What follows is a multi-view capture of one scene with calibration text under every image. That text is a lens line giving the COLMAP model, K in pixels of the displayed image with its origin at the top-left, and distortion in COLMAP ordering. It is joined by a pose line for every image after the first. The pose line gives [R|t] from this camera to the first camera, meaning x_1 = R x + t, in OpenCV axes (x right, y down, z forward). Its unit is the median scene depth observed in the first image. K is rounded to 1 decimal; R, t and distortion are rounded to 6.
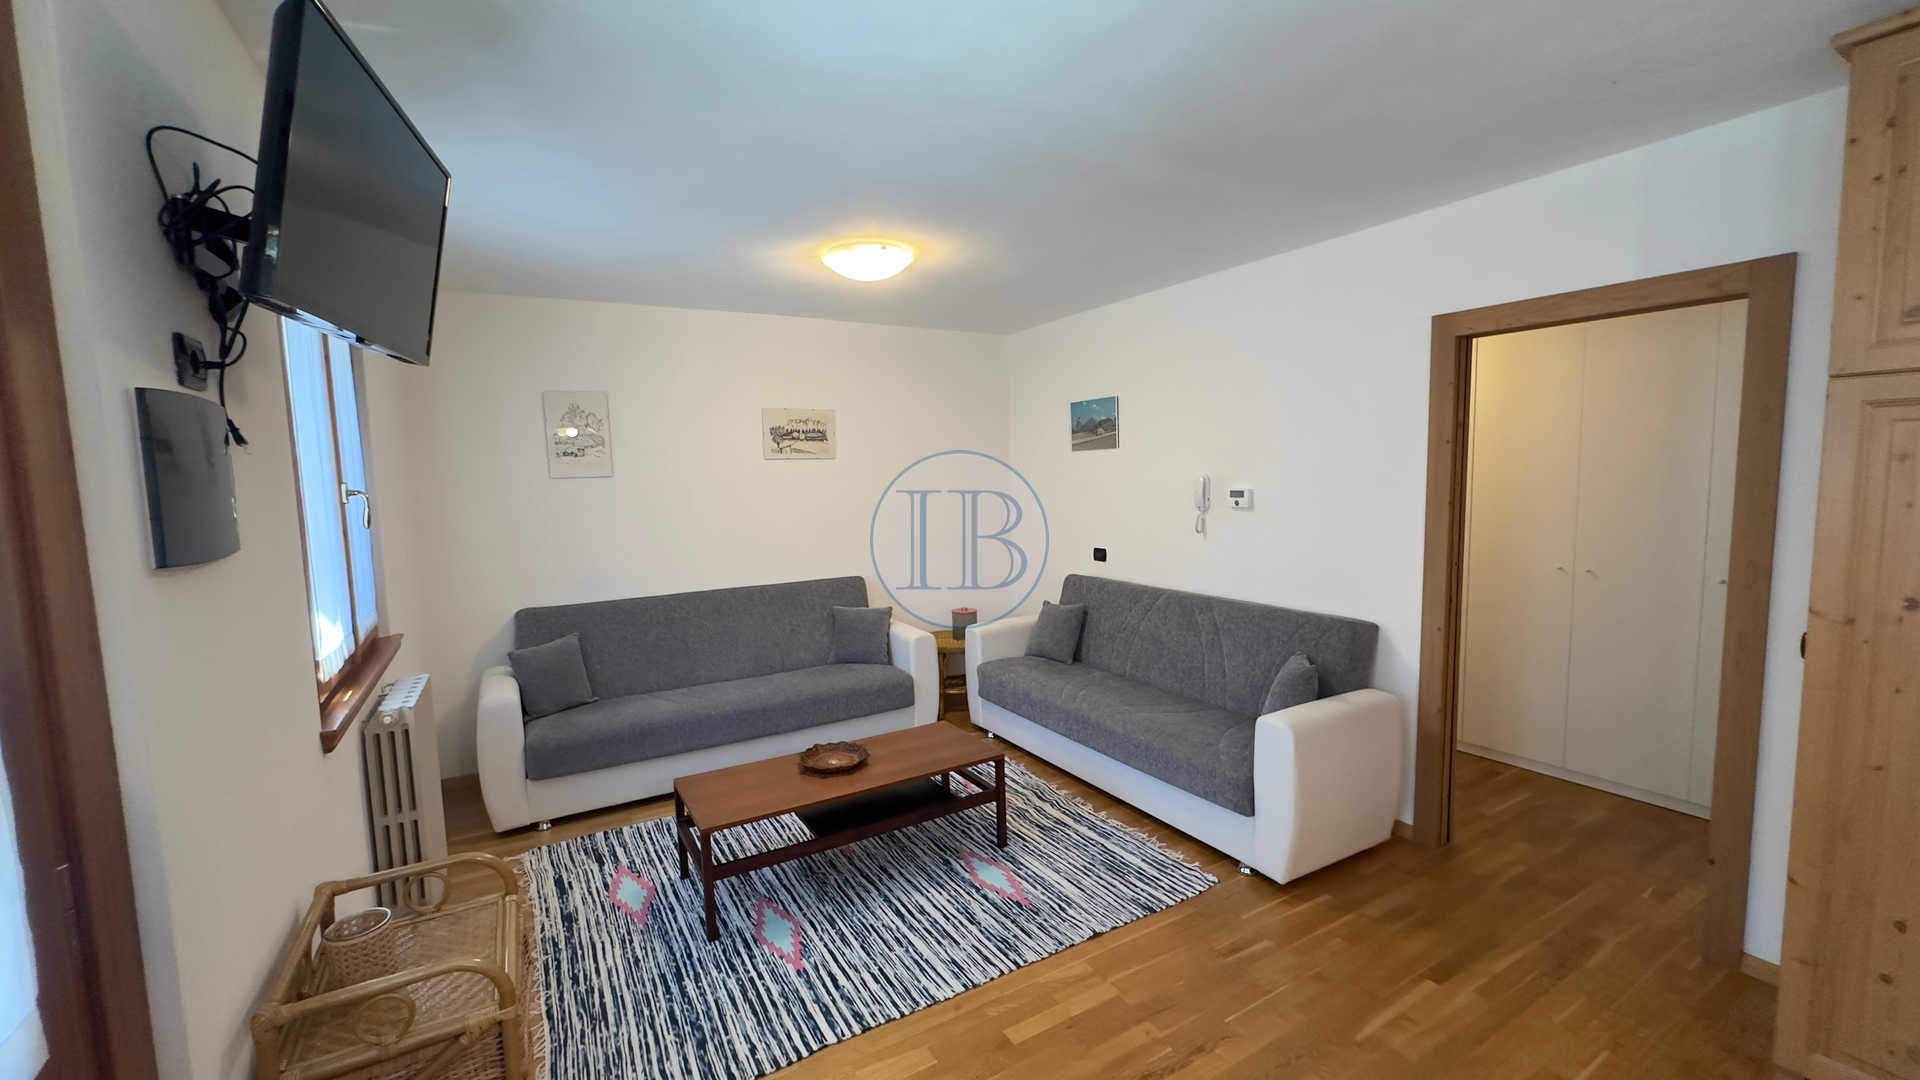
lens RADIAL K [[766.0, 0, 959.8], [0, 766.0, 540.9], [0, 0, 1]] dist [-0.005052, 0.001039]
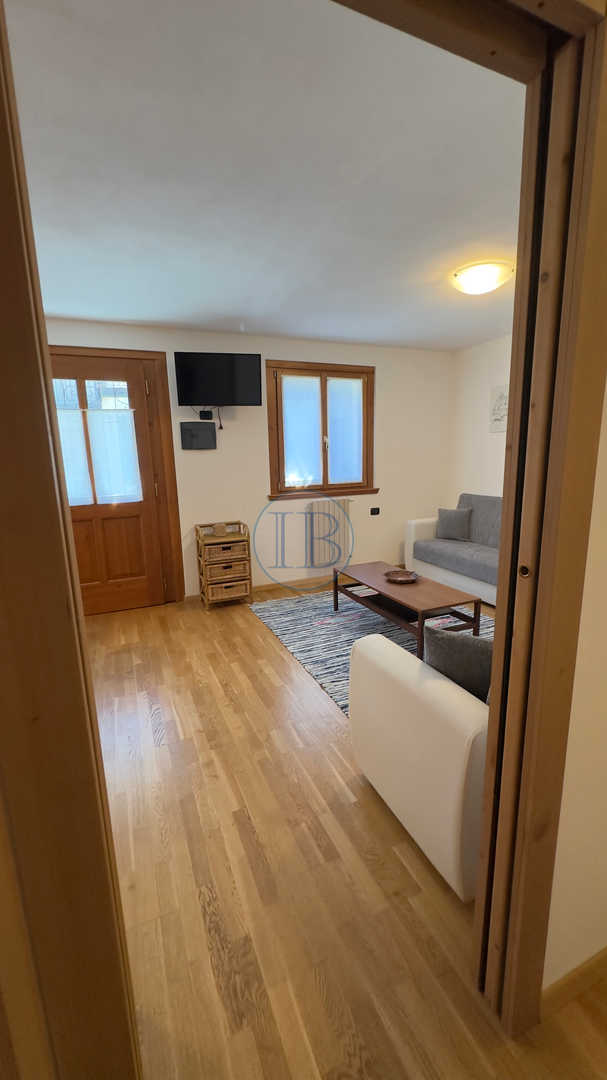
lens RADIAL K [[430.4, 0, 301.7], [0, 430.4, 539.8], [0, 0, 1]] dist [-0.004354, 0.000756]
pose [[-0.119334, 0.219697, -0.968242, 0.964070], [-0.066373, 0.971264, 0.228563, -0.046193], [0.990633, 0.091541, -0.101322, 0.899152]]
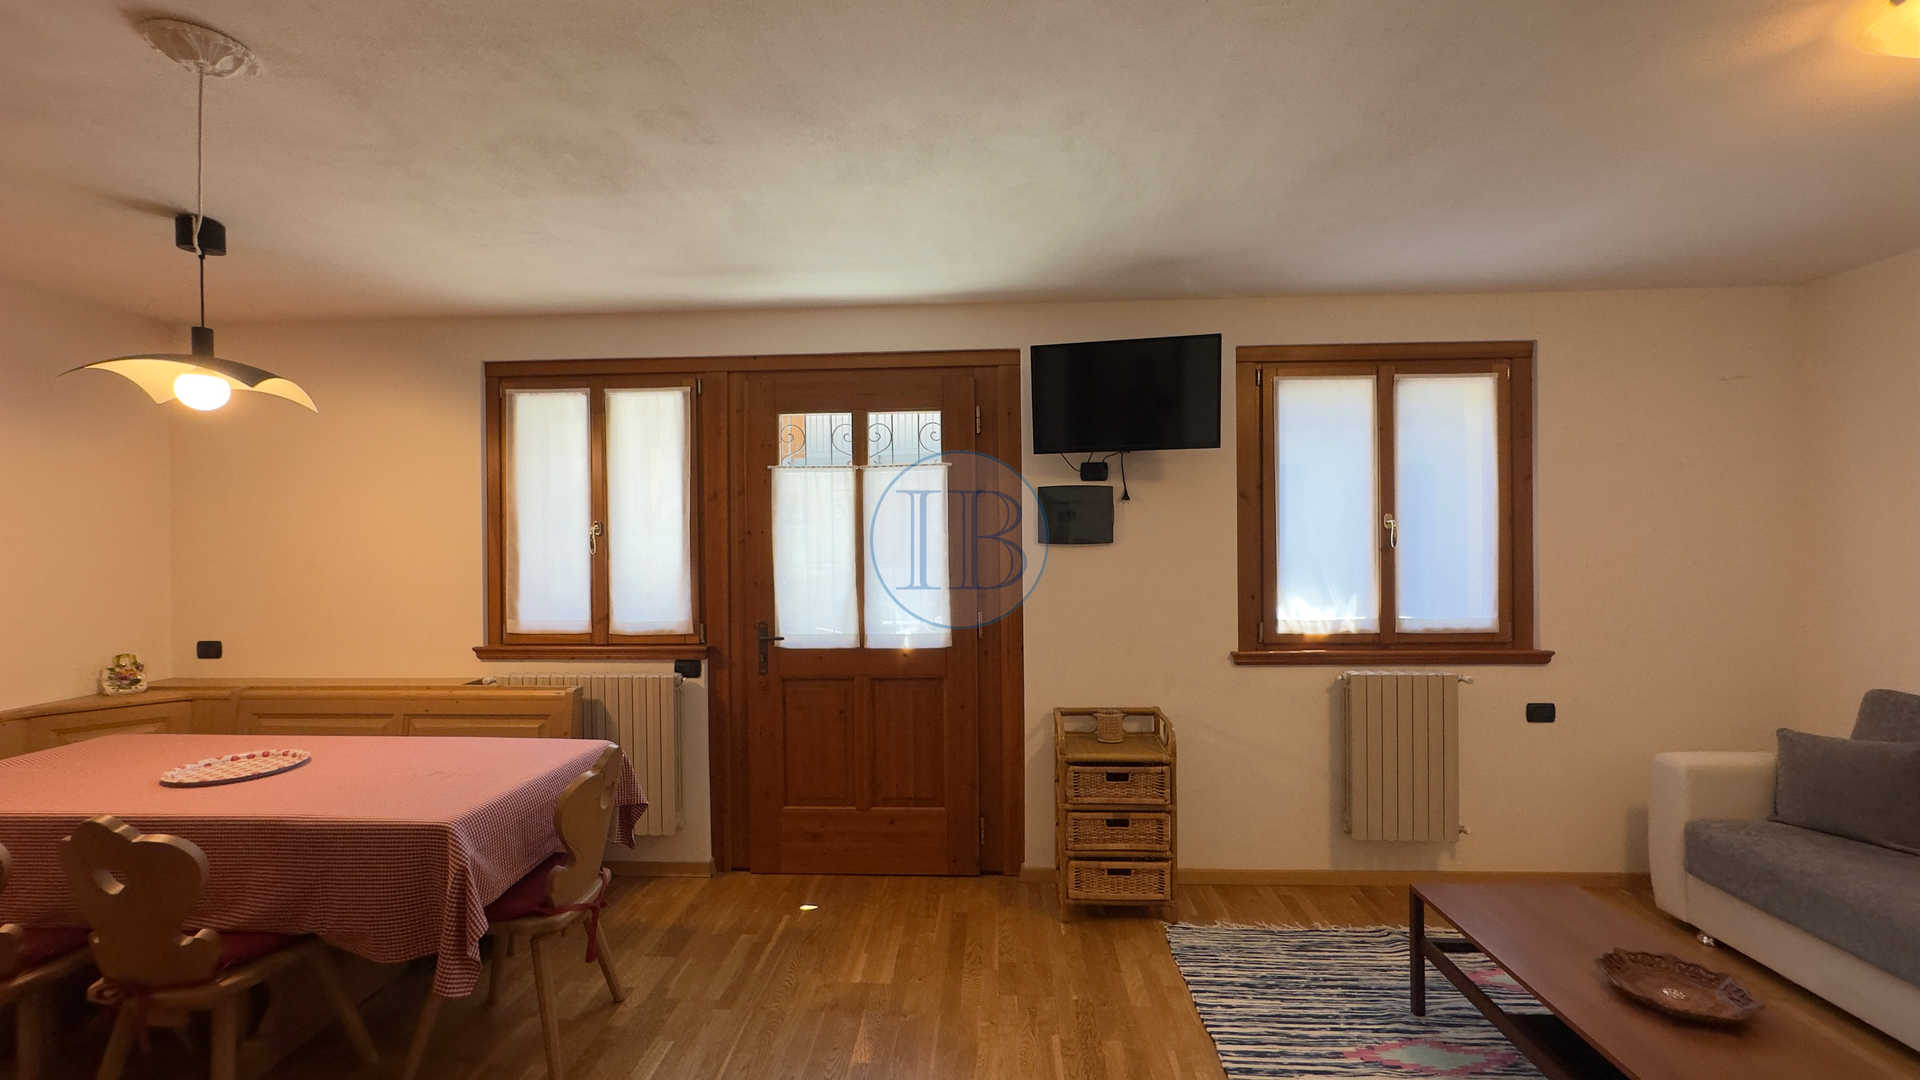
lens RADIAL K [[766.0, 0, 959.8], [0, 766.0, 540.9], [0, 0, 1]] dist [-0.005052, 0.001039]
pose [[-0.545843, 0.035583, -0.837131, 0.641144], [-0.056539, 0.995257, 0.079169, -0.074539], [0.835978, 0.090544, -0.541242, 0.876540]]
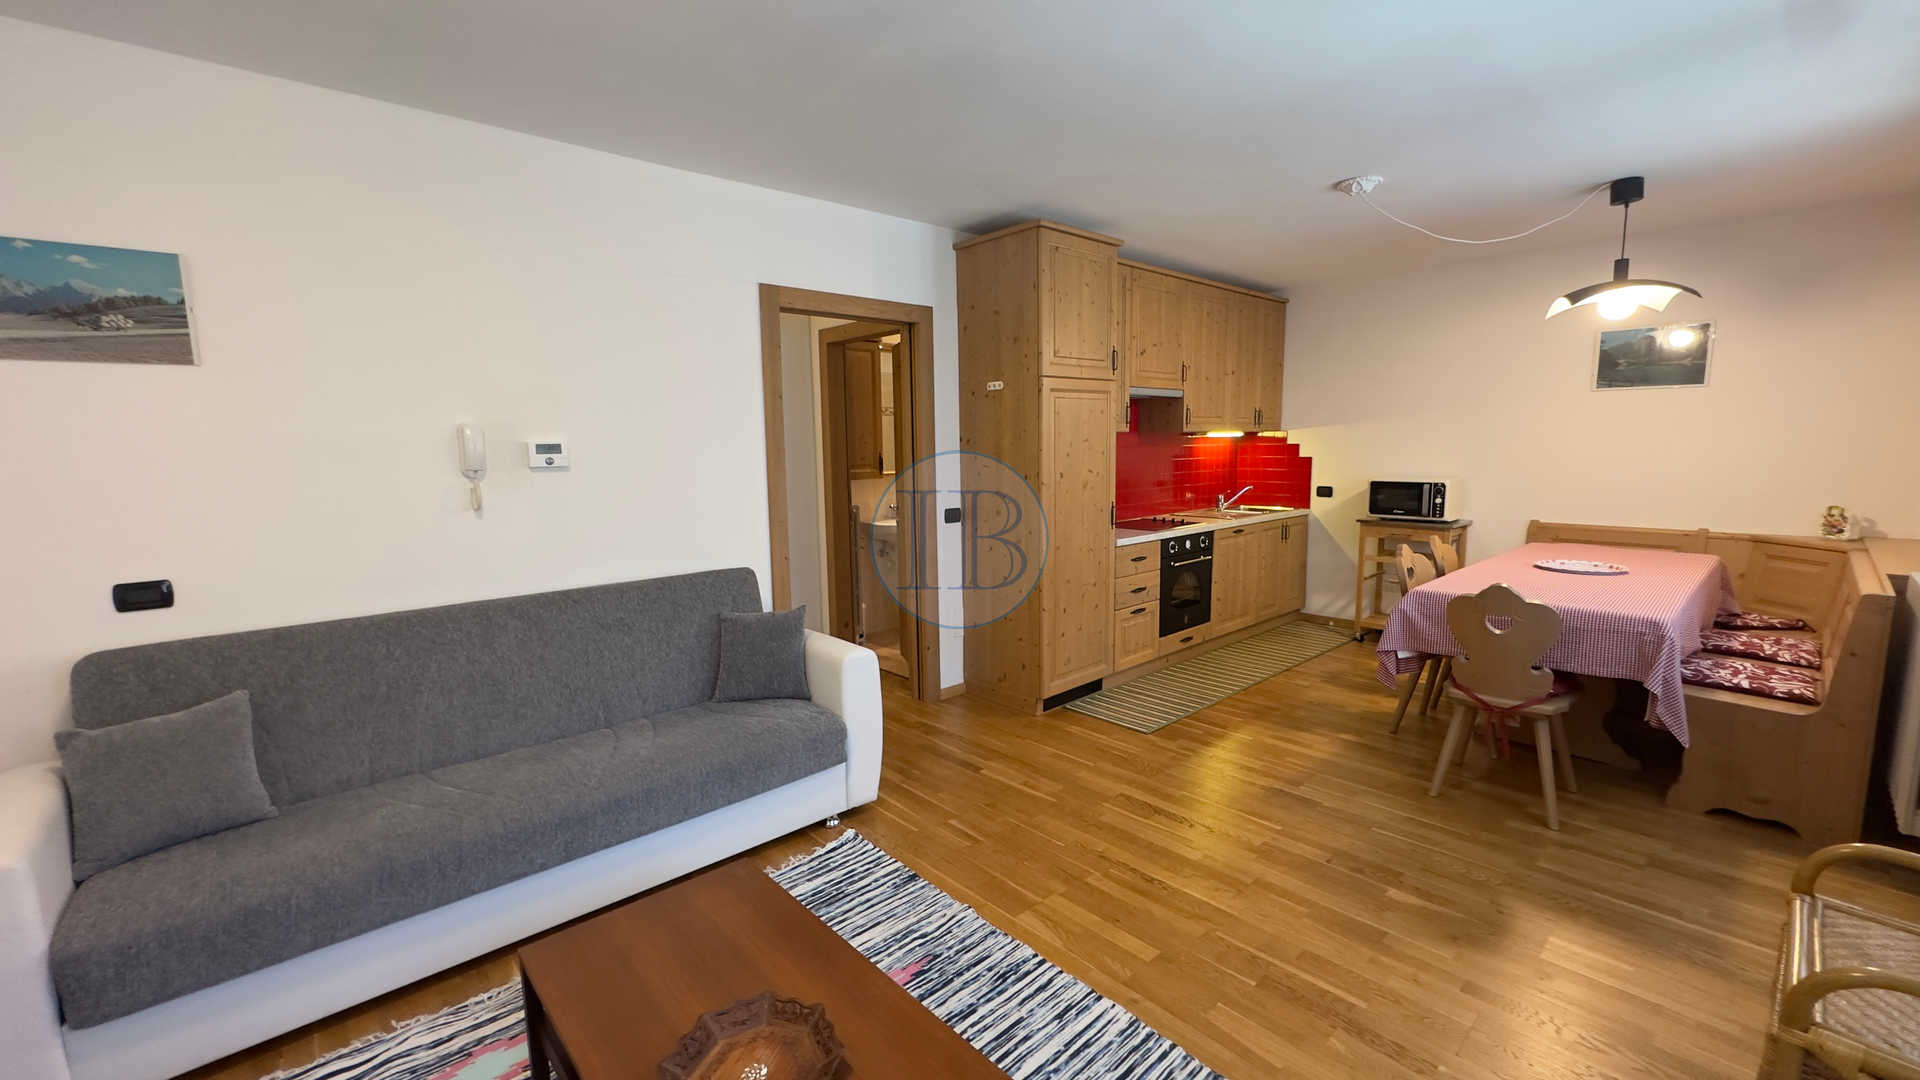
lens RADIAL K [[766.0, 0, 959.8], [0, 766.0, 540.9], [0, 0, 1]] dist [-0.005052, 0.001039]
pose [[-0.205756, -0.096384, 0.973845, -0.579649], [0.113293, 0.986100, 0.121534, -0.023659], [-0.972023, 0.135337, -0.191976, 0.988436]]
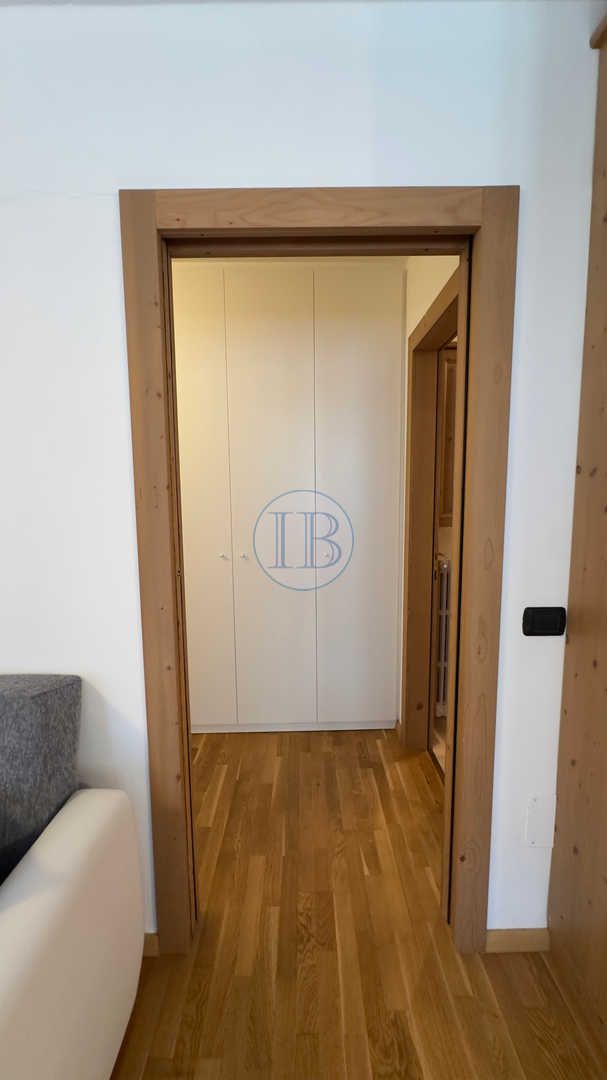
lens RADIAL K [[430.9, 0, 305.1], [0, 430.9, 541.8], [0, 0, 1]] dist [-0.005052, 0.001039]
pose [[0.501559, -0.081174, 0.861307, 0.368240], [0.077882, 0.995782, 0.048495, -0.009429], [-0.861611, 0.042757, 0.505765, 0.705223]]
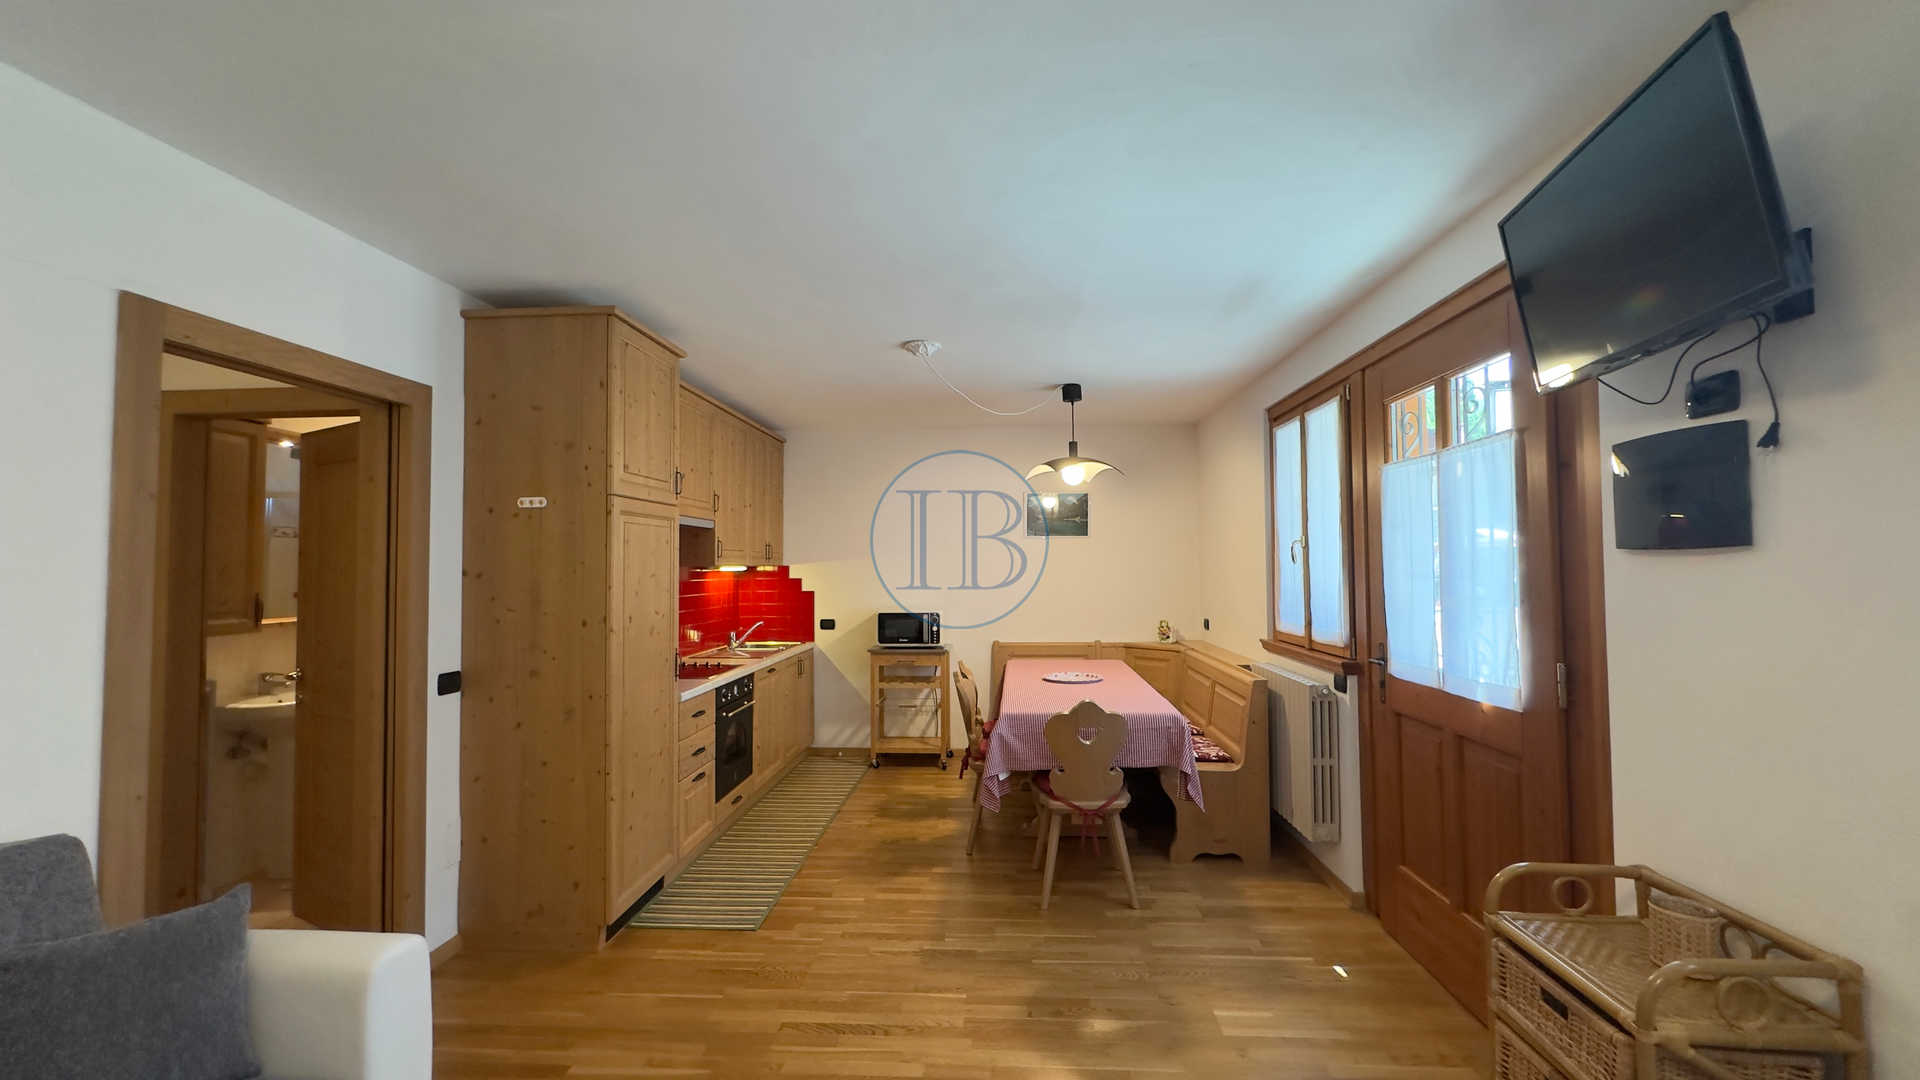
lens RADIAL K [[765.2, 0, 960.1], [0, 765.2, 541.0], [0, 0, 1]] dist [-0.004354, 0.000756]
pose [[-0.829516, 0.051348, 0.556117, -0.276450], [0.081764, 0.996201, 0.029979, -0.055487], [-0.552465, 0.070338, -0.830563, 1.159558]]
